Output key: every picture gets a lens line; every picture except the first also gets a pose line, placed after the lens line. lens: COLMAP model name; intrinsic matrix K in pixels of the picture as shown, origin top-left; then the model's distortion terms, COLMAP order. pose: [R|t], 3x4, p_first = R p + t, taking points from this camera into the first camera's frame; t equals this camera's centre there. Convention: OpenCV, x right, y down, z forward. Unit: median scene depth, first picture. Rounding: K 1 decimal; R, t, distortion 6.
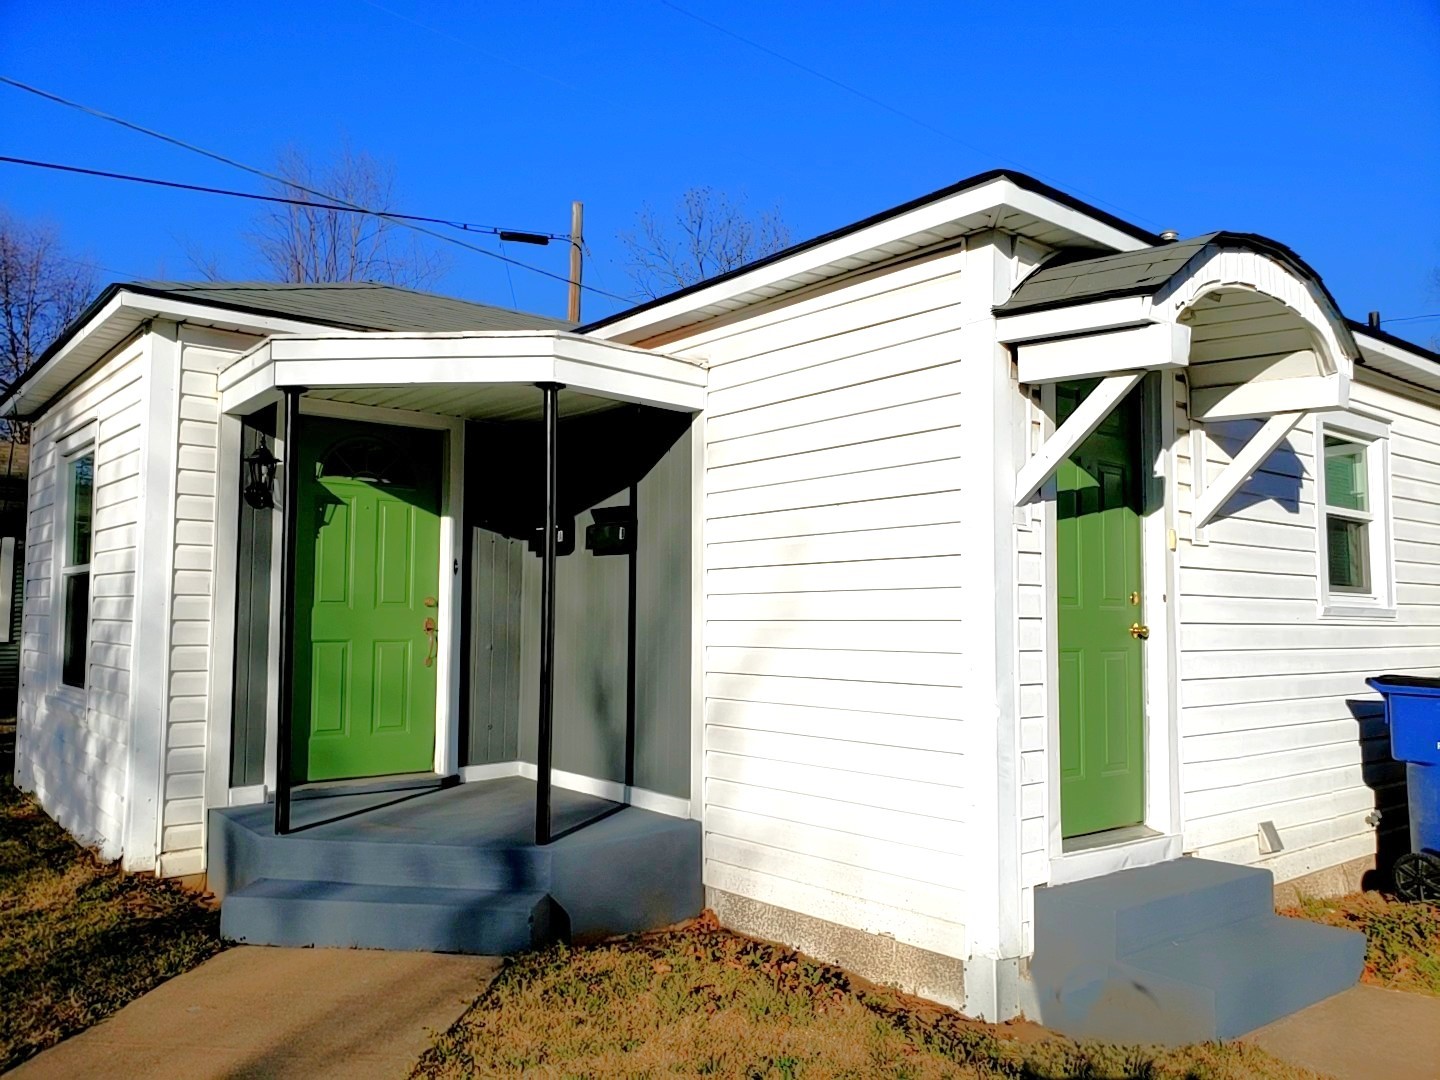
lens RADIAL K [[1126.2, 0, 722.9], [0, 1126.2, 542.0], [0, 0, 1]] dist [0.029116, -0.016709]
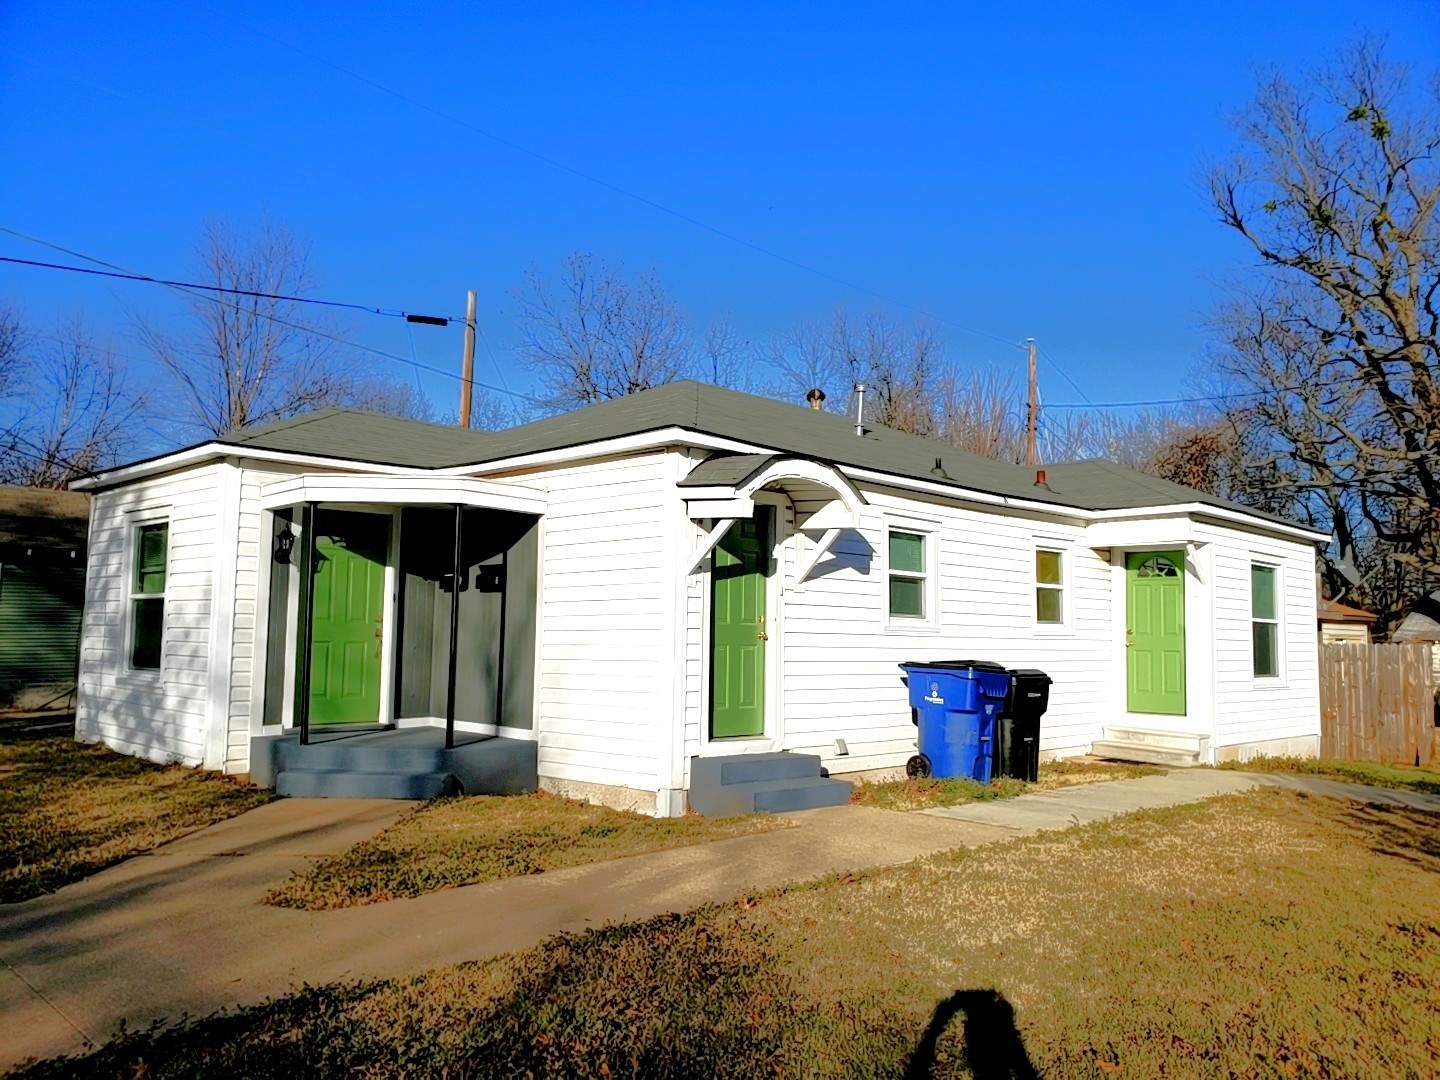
lens RADIAL K [[1126.2, 0, 750.3], [0, 1126.2, 527.4], [0, 0, 1]] dist [0.029116, -0.016709]
pose [[0.992535, 0.017759, 0.120662, 0.091445], [-0.014339, 0.999472, -0.029155, -0.046769], [-0.121116, 0.027207, 0.992265, -0.825093]]
